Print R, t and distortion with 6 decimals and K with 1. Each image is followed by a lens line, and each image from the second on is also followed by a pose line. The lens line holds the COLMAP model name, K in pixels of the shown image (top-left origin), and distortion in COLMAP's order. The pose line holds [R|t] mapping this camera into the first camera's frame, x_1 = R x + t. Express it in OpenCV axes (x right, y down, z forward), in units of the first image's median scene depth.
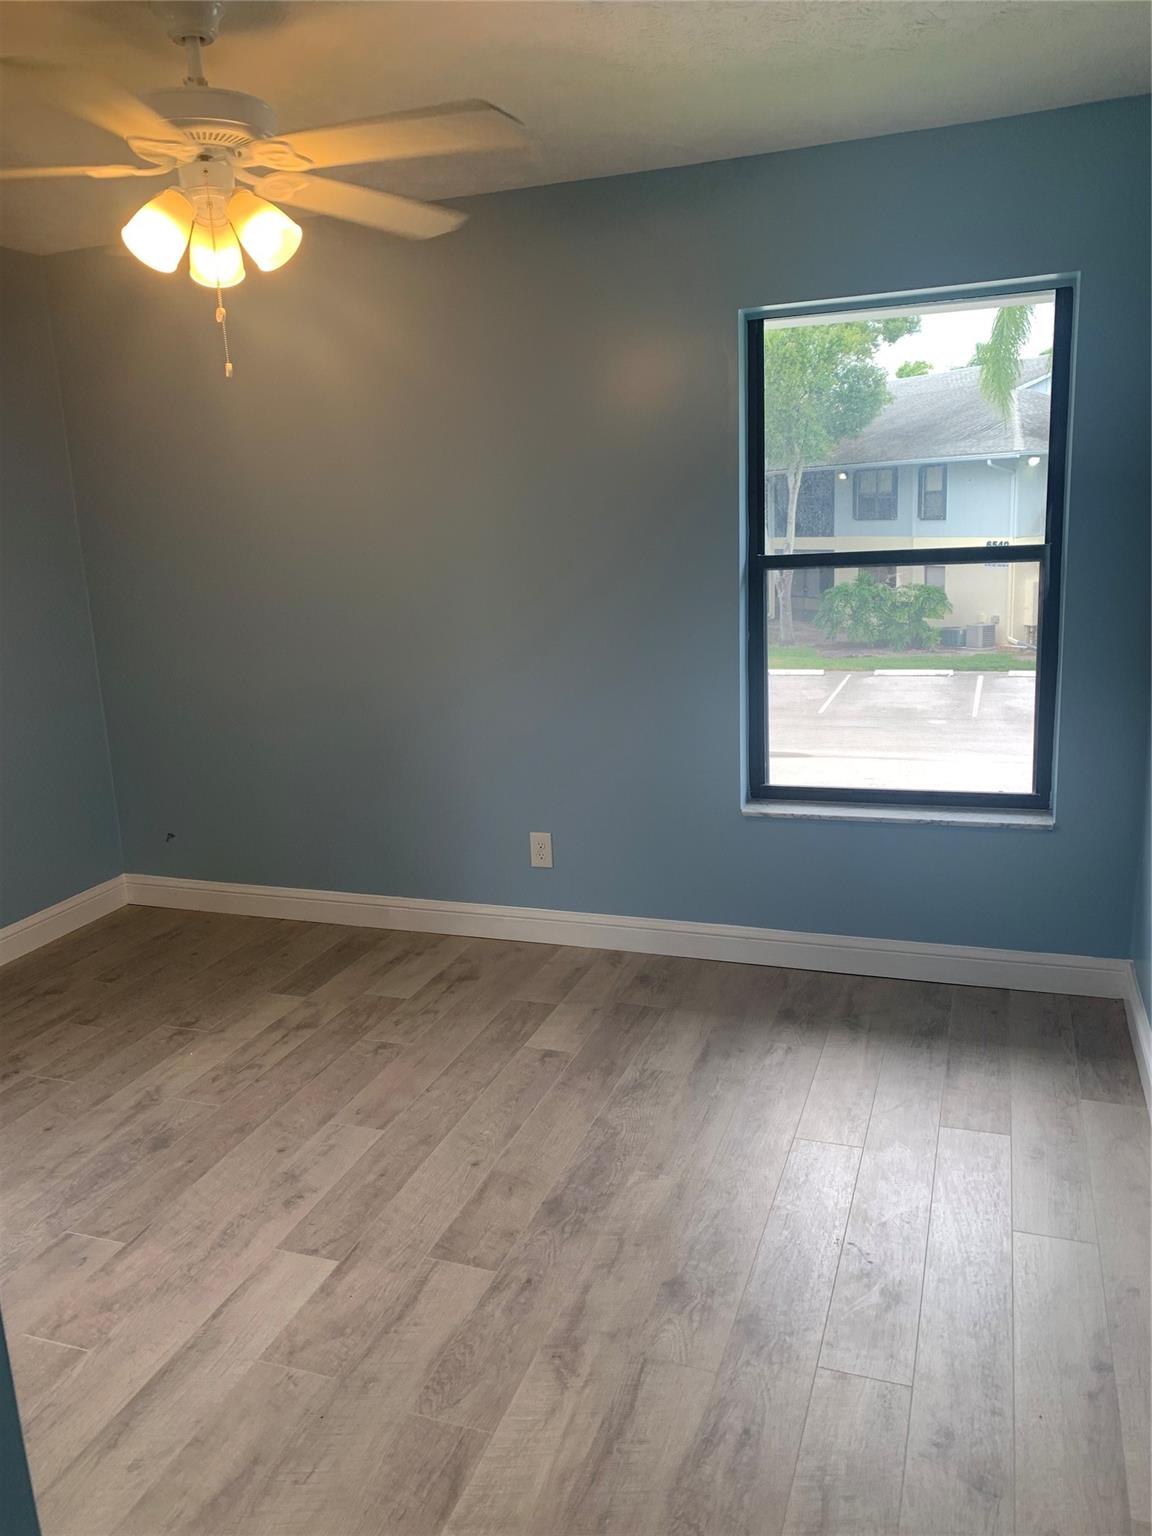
lens RADIAL K [[1110.1, 0, 576.0], [0, 1110.1, 768.0], [0, 0, 1]] dist [-0.008114, -0.008365]
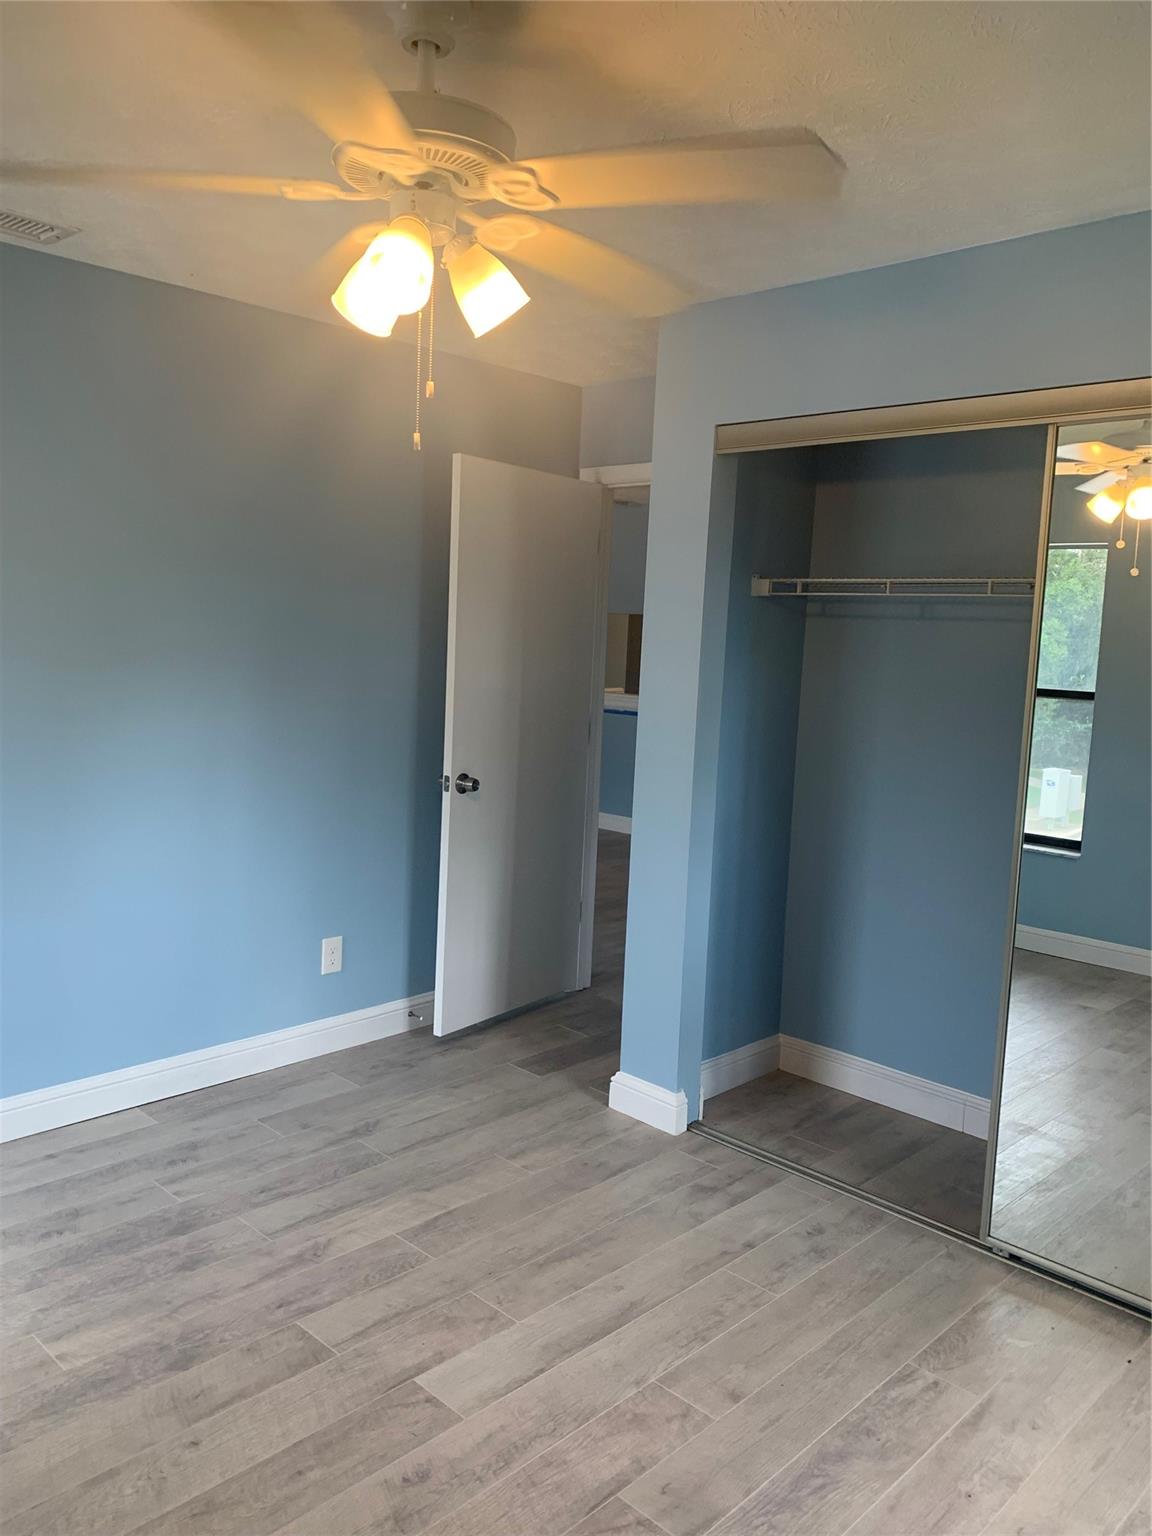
lens RADIAL K [[1111.8, 0, 576.0], [0, 1111.8, 768.0], [0, 0, 1]] dist [0.032684, -0.000493]
pose [[-0.905051, -0.047963, 0.422591, -0.759764], [0.093516, 0.946861, 0.307747, -0.361497], [-0.414895, 0.318046, -0.852472, 1.670388]]
